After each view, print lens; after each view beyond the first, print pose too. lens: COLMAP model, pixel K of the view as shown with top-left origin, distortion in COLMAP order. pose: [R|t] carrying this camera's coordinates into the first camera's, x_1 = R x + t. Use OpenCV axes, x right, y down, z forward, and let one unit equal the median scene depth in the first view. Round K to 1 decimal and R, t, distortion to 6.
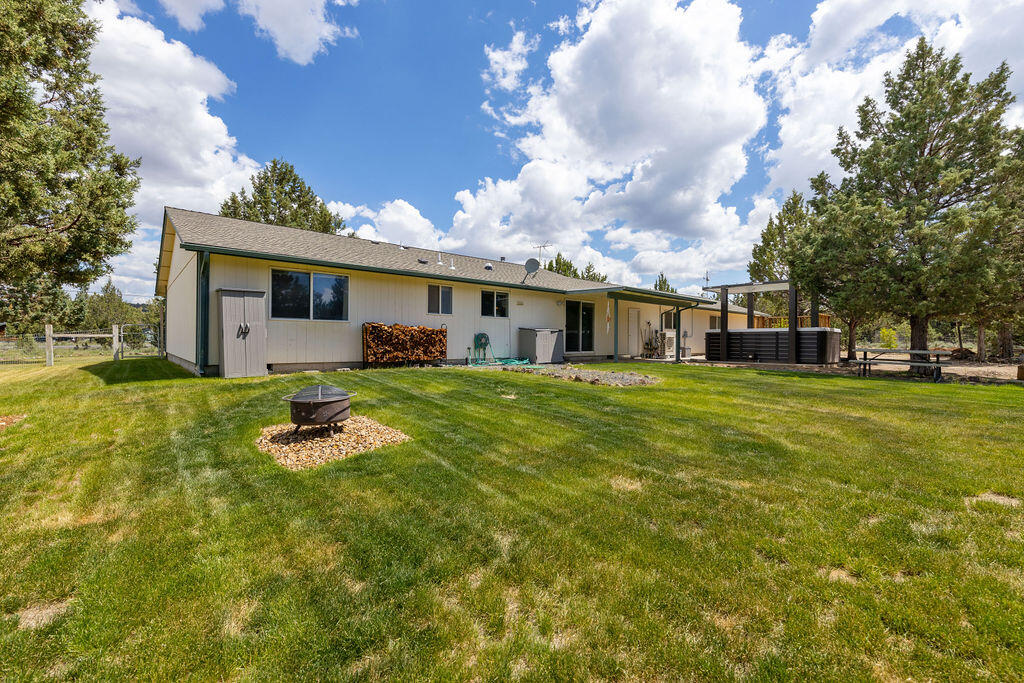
lens RADIAL K [[438.3, 0, 515.5], [0, 438.3, 343.2], [0, 0, 1]] dist [-0.003425, -0.000081]
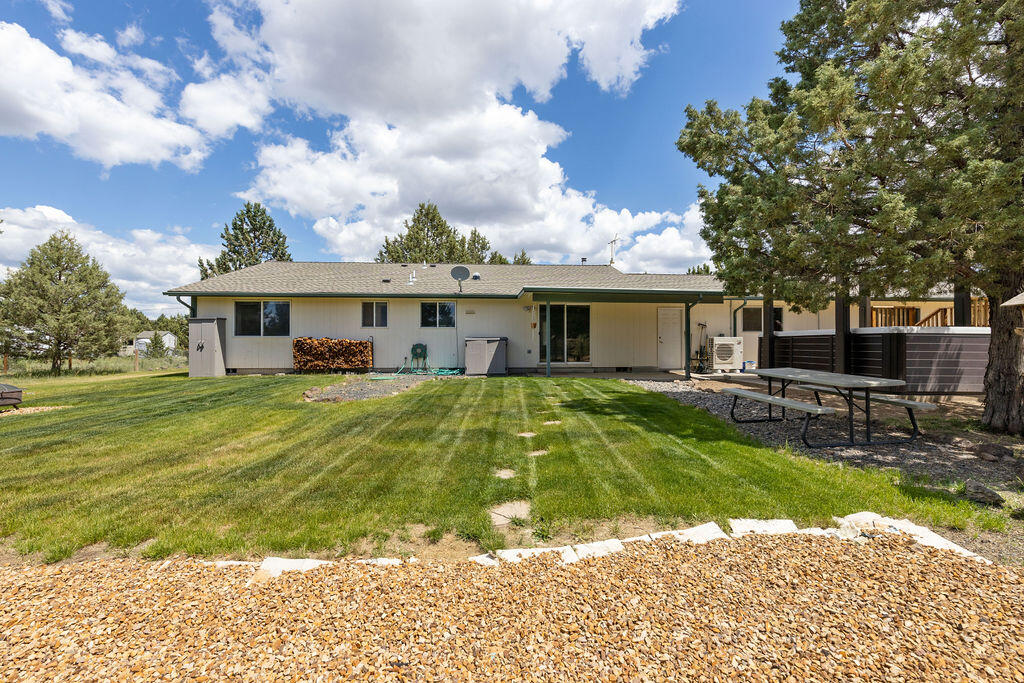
lens RADIAL K [[438.3, 0, 515.0], [0, 438.3, 340.8], [0, 0, 1]] dist [-0.003425, -0.000081]
pose [[0.770101, -0.013192, -0.637786, 0.828296], [0.002849, 0.999847, -0.017241, -0.012024], [0.637916, 0.011461, 0.770021, 0.372093]]
